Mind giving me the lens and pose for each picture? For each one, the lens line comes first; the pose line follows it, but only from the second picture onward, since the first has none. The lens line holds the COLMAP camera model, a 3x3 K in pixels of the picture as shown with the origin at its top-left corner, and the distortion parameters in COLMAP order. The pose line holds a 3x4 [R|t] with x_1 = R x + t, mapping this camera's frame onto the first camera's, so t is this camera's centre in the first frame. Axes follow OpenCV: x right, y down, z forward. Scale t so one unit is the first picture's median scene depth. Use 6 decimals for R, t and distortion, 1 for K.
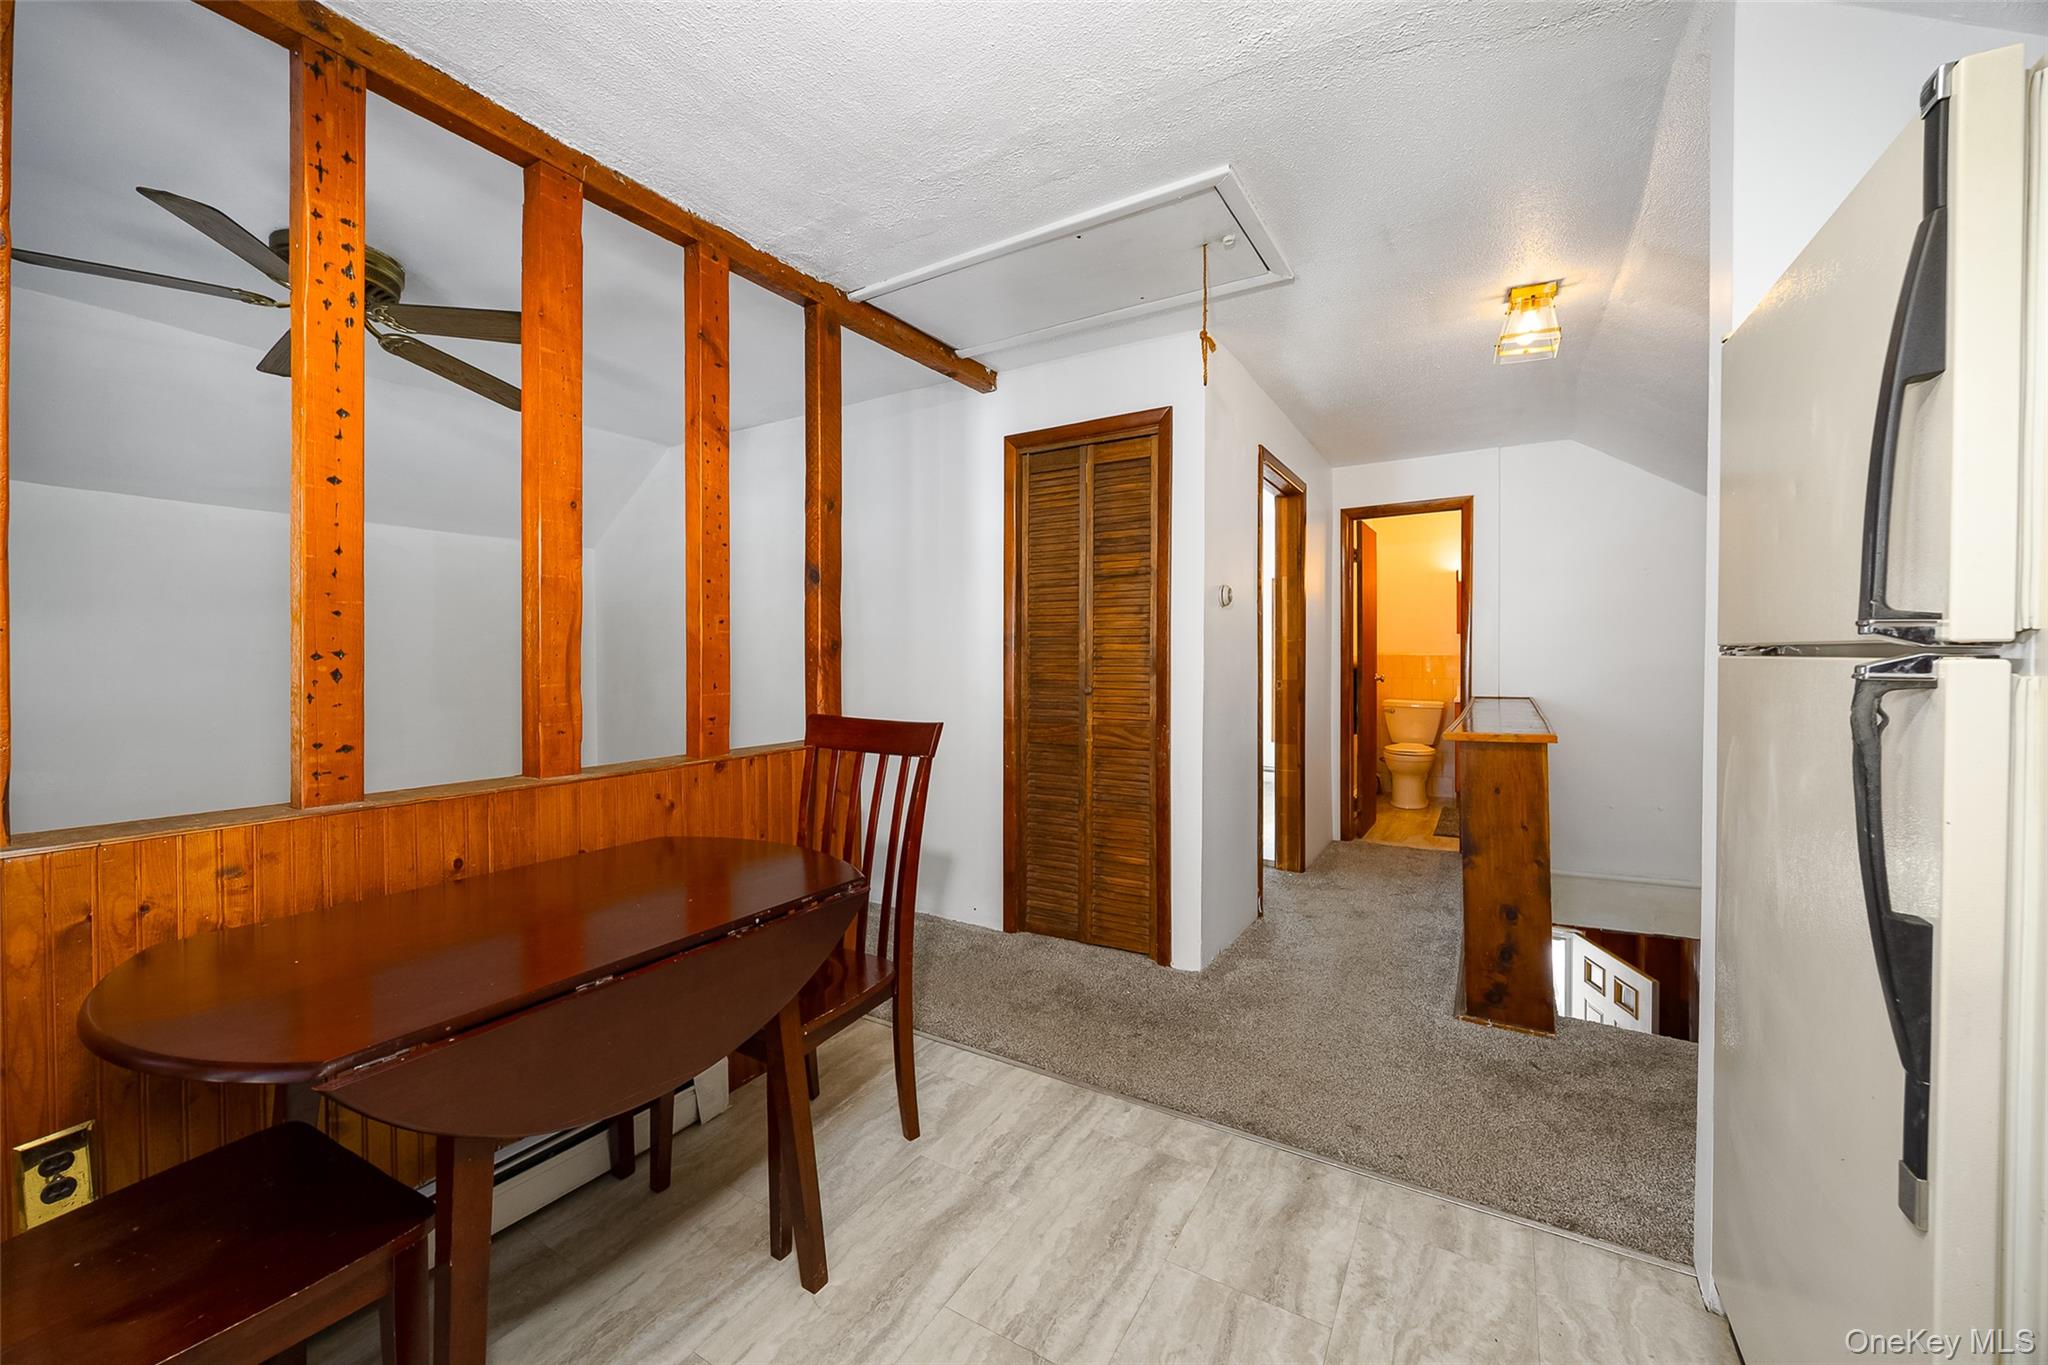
lens RADIAL K [[788.5, 0, 1022.6], [0, 788.5, 664.4], [0, 0, 1]] dist [-0.003263, -0.000337]
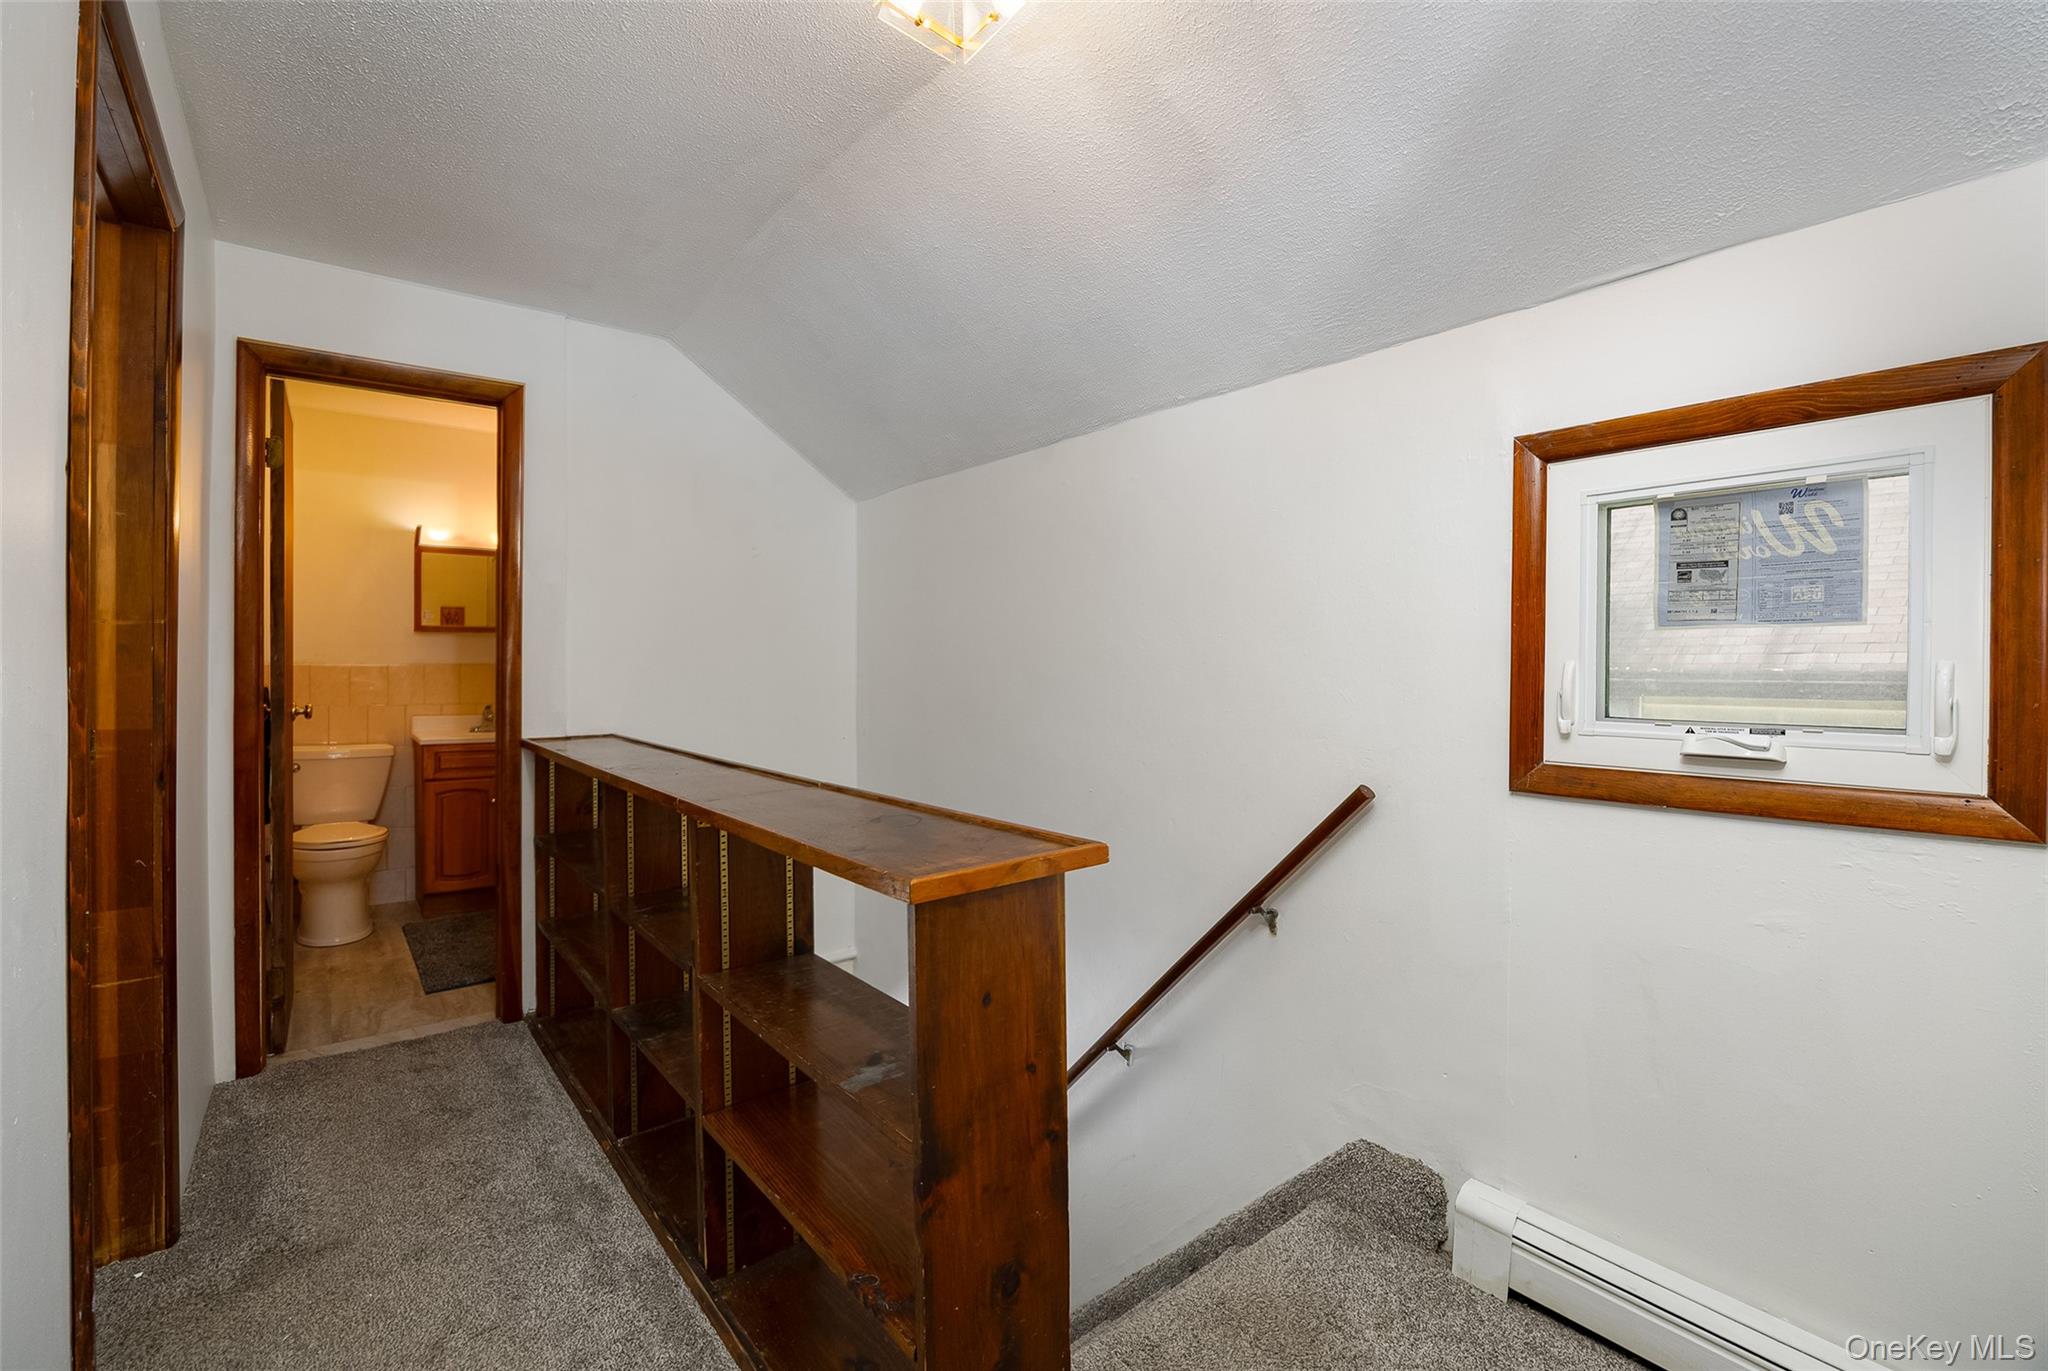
lens RADIAL K [[912.7, 0, 1023.4], [0, 912.7, 676.7], [0, 0, 1]] dist [-0.001263, -0.000066]
pose [[0.358965, -0.003906, 0.933343, 0.081641], [0.004819, 0.999986, 0.002331, -0.004184], [-0.933338, 0.003661, 0.358979, 0.396495]]
